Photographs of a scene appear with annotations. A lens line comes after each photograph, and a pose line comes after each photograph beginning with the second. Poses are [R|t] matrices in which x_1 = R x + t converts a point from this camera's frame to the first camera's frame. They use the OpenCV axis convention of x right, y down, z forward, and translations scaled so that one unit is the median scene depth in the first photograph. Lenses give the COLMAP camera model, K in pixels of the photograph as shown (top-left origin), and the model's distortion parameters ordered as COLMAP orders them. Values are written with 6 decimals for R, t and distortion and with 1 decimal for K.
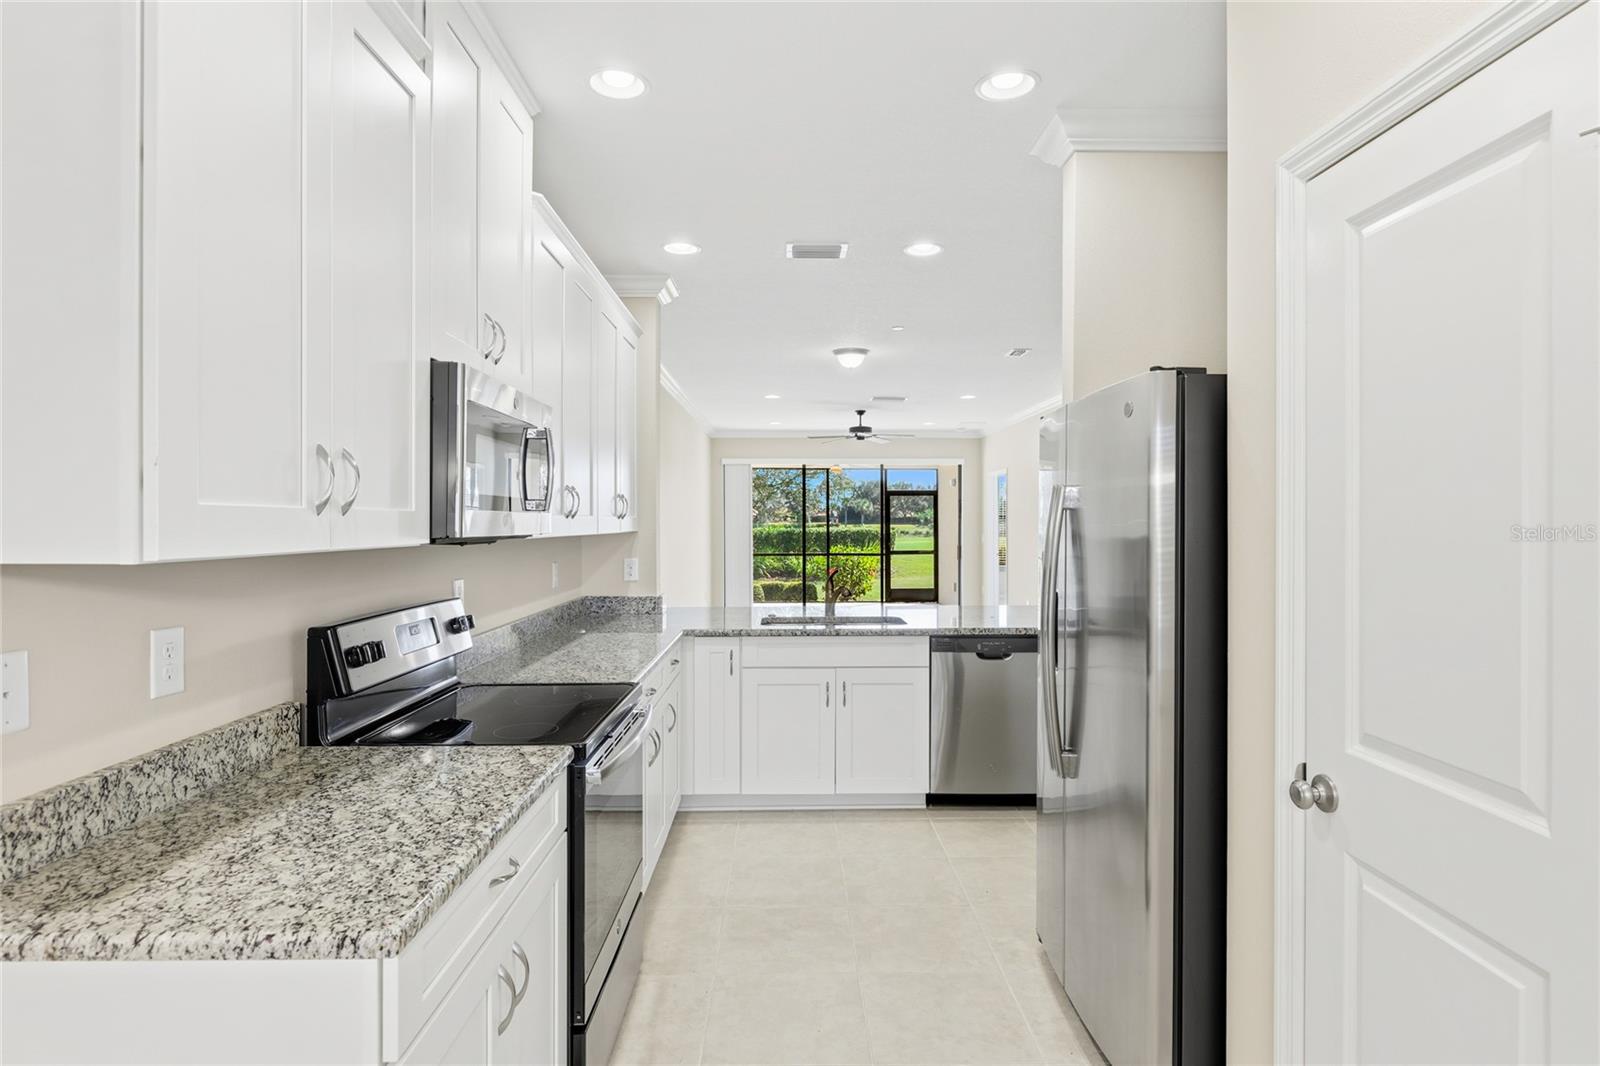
lens RADIAL K [[847.0, 0, 803.0], [0, 847.0, 524.4], [0, 0, 1]] dist [-0.005025, -0.001851]
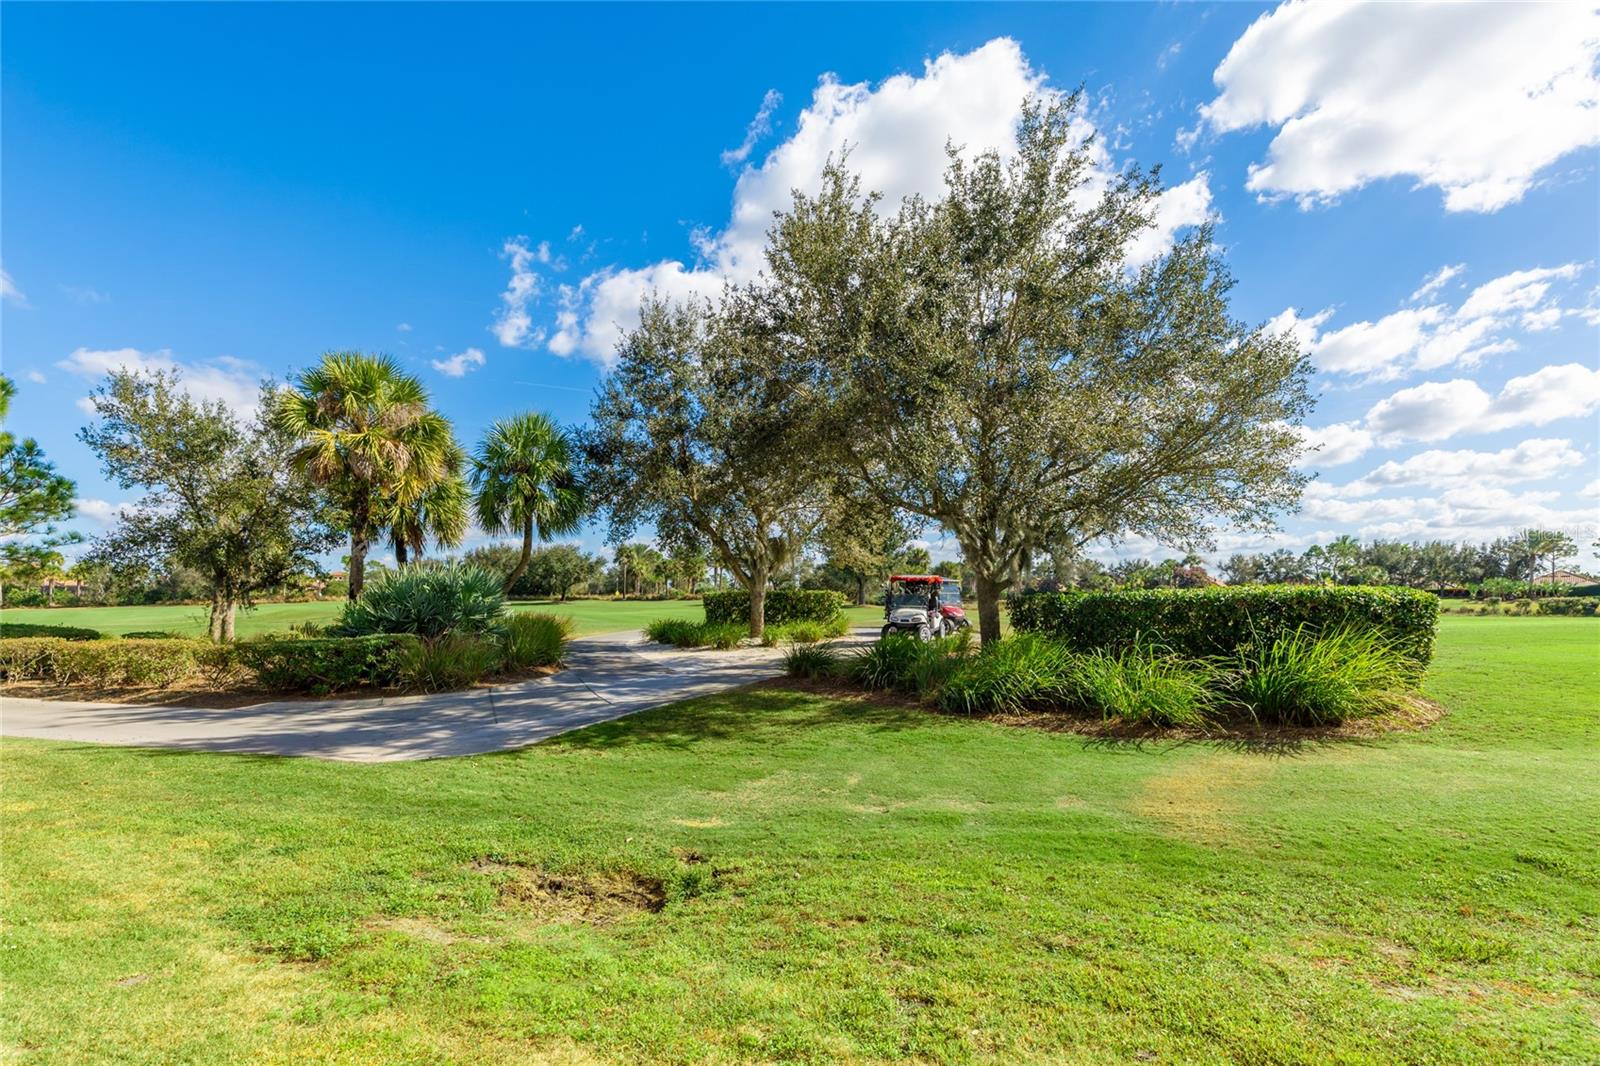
lens RADIAL K [[792.4, 0, 763.7], [0, 792.4, 586.6], [0, 0, 1]] dist [-0.016483, 0.002457]
pose [[0.829623, -0.011139, -0.558212, 0.128669], [0.000585, 0.999818, -0.019081, 0.022055], [0.558323, 0.015503, 0.829479, 1.240691]]
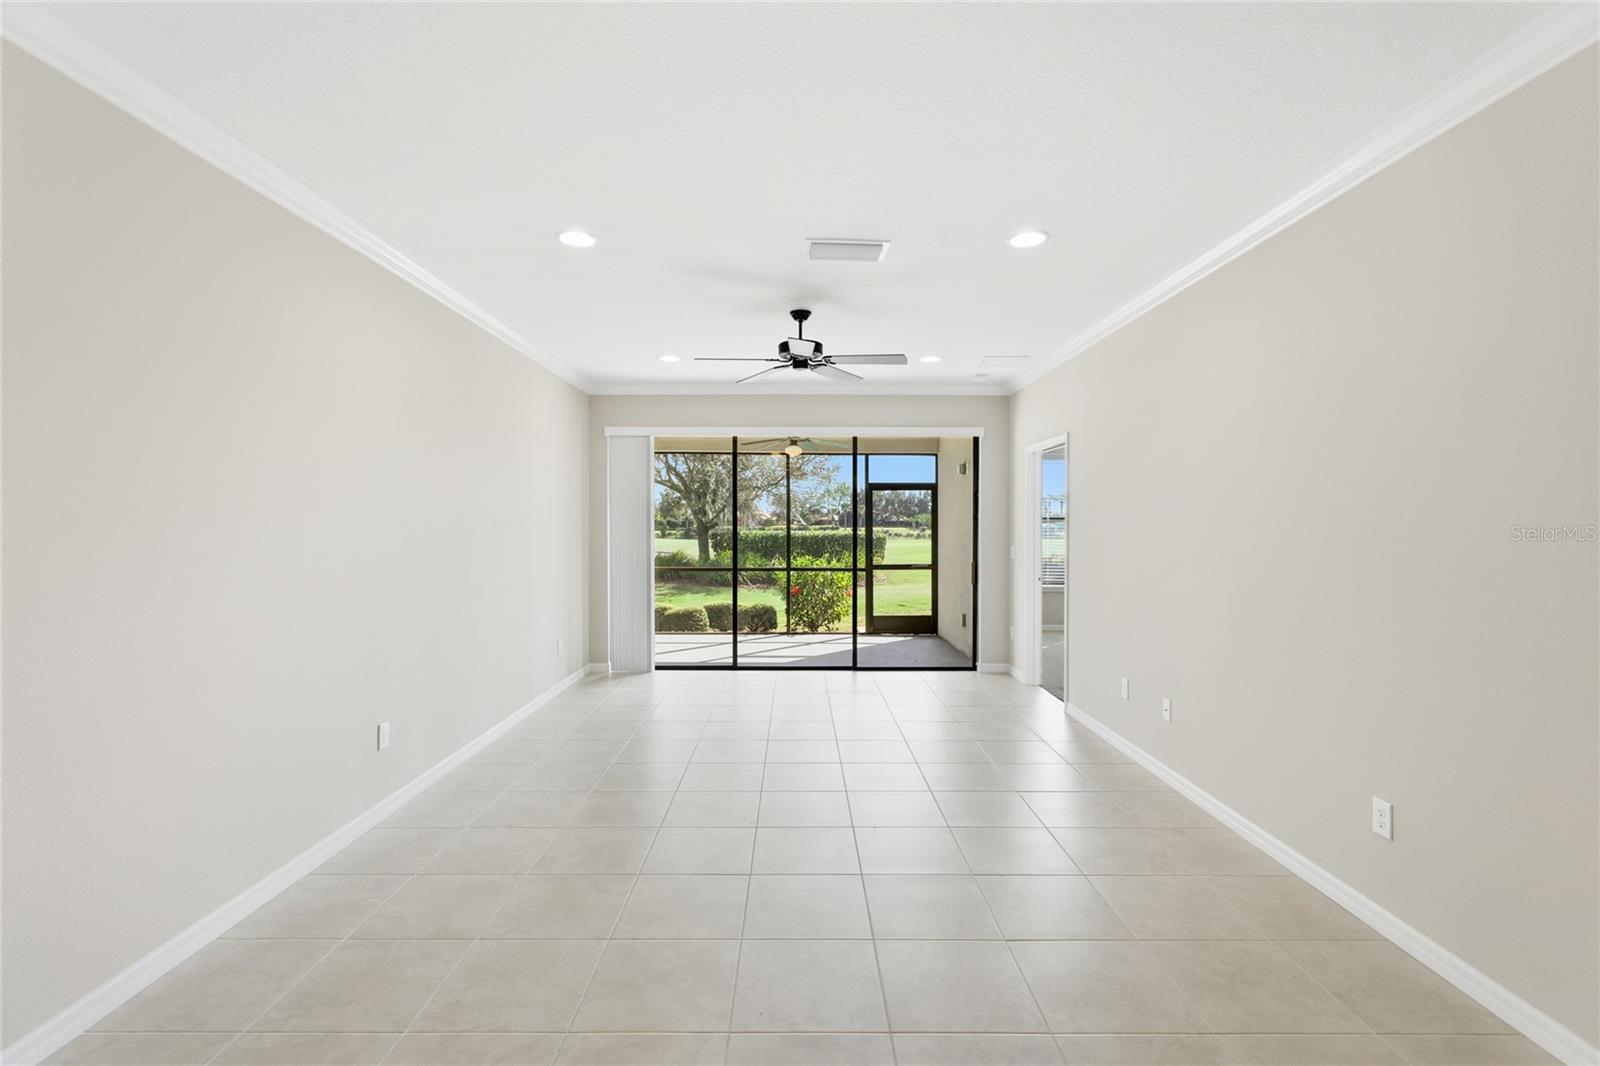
lens RADIAL K [[731.5, 0, 780.6], [0, 731.5, 528.4], [0, 0, 1]] dist [-0.011403, 0.005096]
pose [[0.999190, 0.003990, -0.040043, 0.052250], [-0.003918, 0.999991, 0.001871, -0.001296], [0.040050, -0.001712, 0.999196, 0.387802]]
